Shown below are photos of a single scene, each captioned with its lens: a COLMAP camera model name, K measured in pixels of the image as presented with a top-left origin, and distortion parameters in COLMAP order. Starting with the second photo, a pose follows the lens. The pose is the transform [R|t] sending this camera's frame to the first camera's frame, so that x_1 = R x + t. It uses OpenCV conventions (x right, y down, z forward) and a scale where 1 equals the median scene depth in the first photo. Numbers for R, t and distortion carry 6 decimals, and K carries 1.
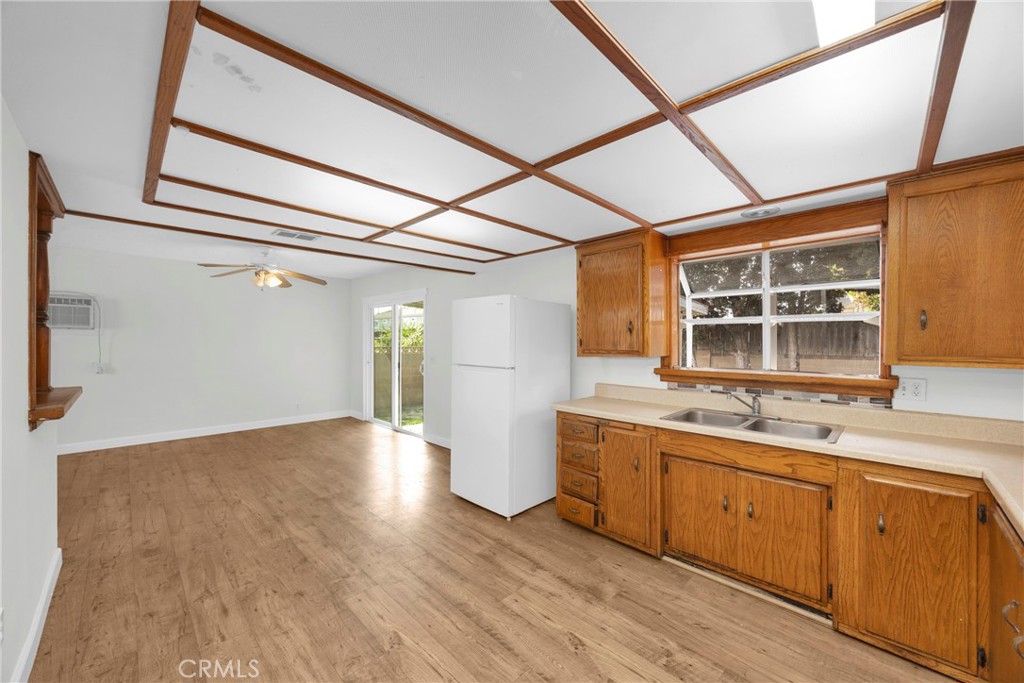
lens RADIAL K [[386.5, 0, 514.5], [0, 386.5, 344.1], [0, 0, 1]] dist [-0.006692, -0.000286]
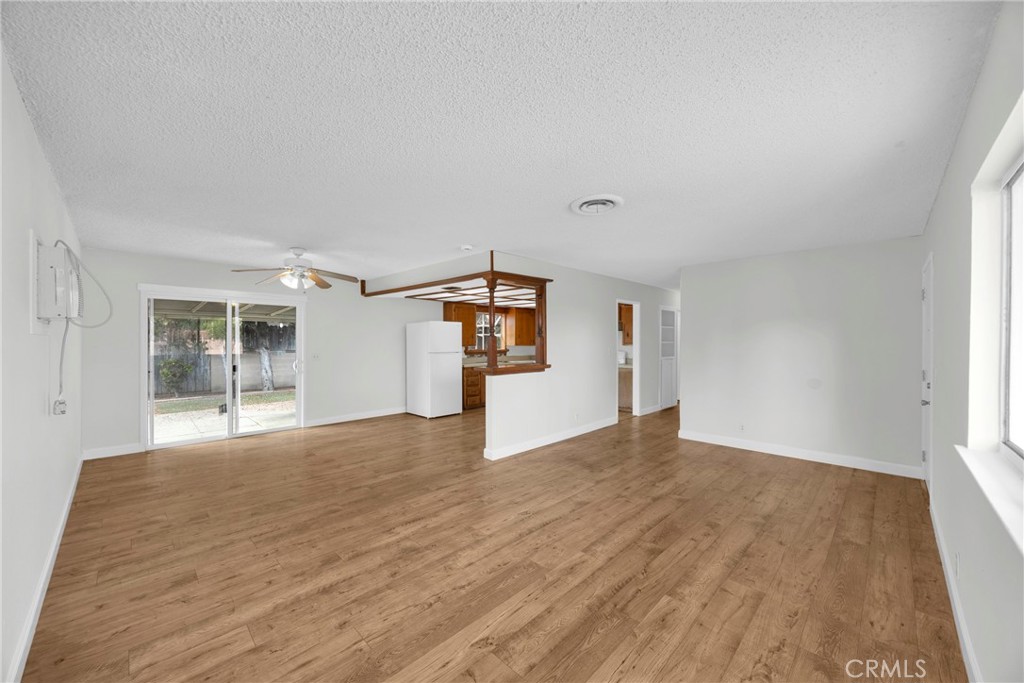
lens RADIAL K [[386.5, 0, 511.0], [0, 386.5, 340.1], [0, 0, 1]] dist [-0.006692, -0.000286]
pose [[0.004753, -0.003087, 0.999984, -2.041081], [0.011314, 0.999931, 0.003034, -0.016779], [-0.999925, 0.011299, 0.004788, 0.546821]]
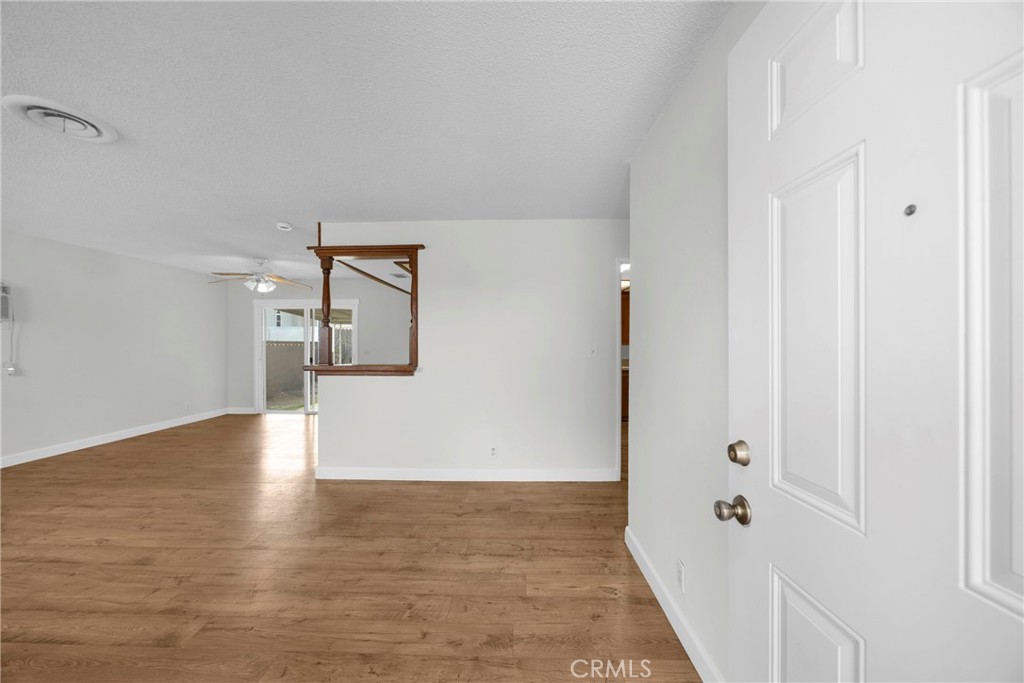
lens RADIAL K [[386.5, 0, 510.7], [0, 386.5, 344.5], [0, 0, 1]] dist [-0.006692, -0.000286]
pose [[0.723611, -0.002504, 0.690204, -1.127685], [0.007944, 0.999957, -0.004701, 0.028950], [-0.690163, 0.008885, 0.723600, -0.476283]]
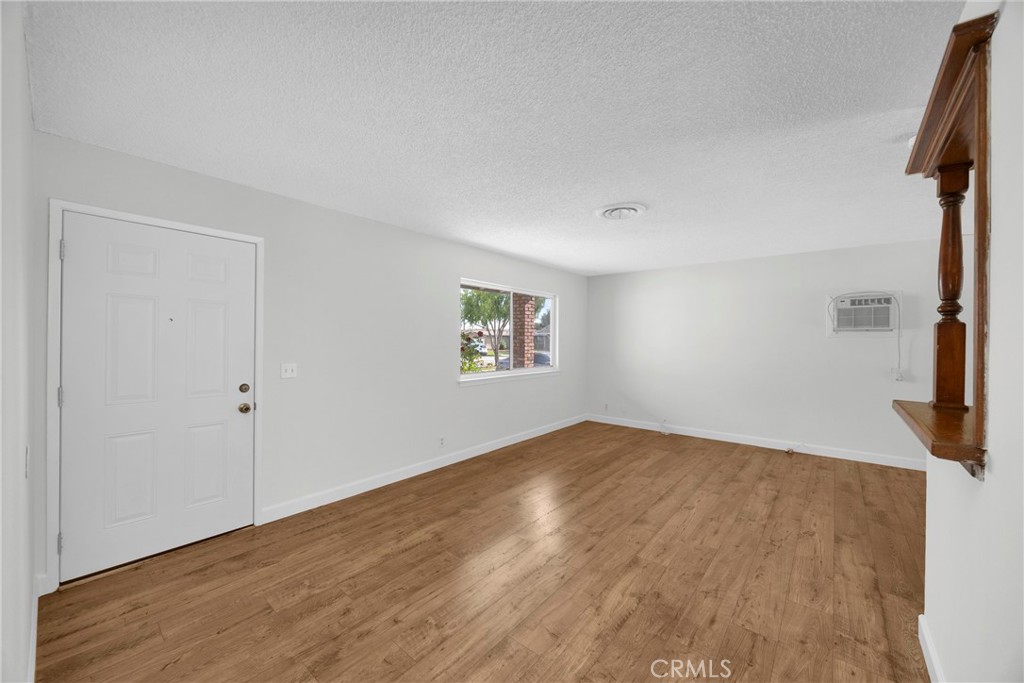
lens RADIAL K [[386.5, 0, 510.6], [0, 386.5, 345.7], [0, 0, 1]] dist [-0.006692, -0.000286]
pose [[0.075958, 0.004858, -0.997099, -0.351570], [-0.014766, 0.999884, 0.003746, 0.007568], [0.997002, 0.014439, 0.076021, 0.051843]]
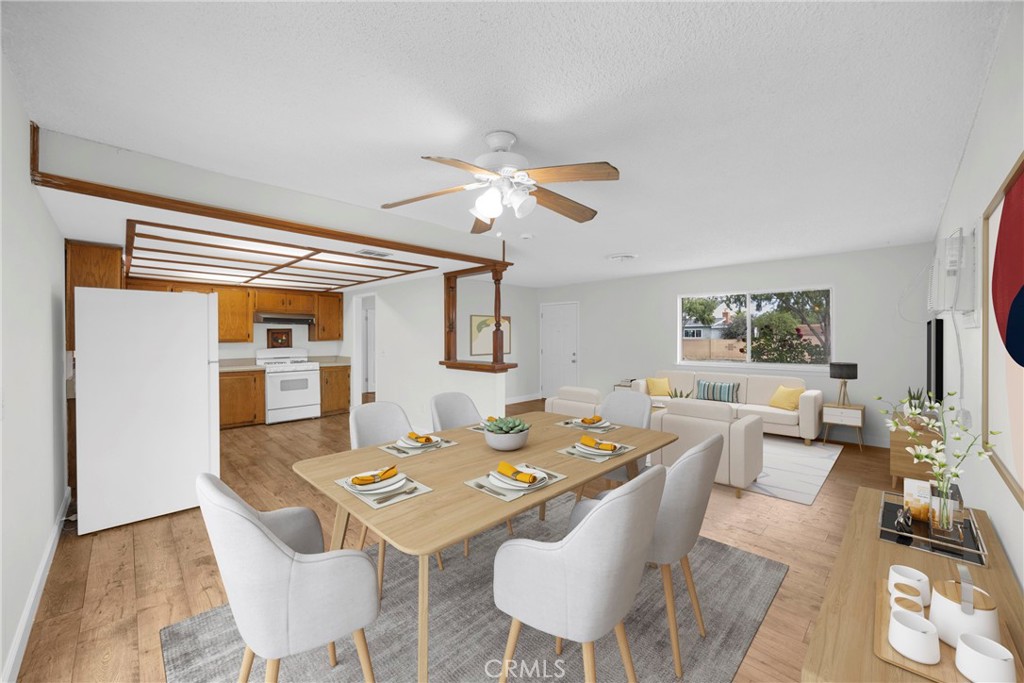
lens RADIAL K [[386.5, 0, 510.6], [0, 386.5, 336.6], [0, 0, 1]] dist [-0.006692, -0.000286]
pose [[-0.999764, -0.004559, 0.021263, -0.835040], [-0.004317, 0.999925, 0.011434, -0.022218], [-0.021313, 0.011340, -0.999709, 1.801641]]
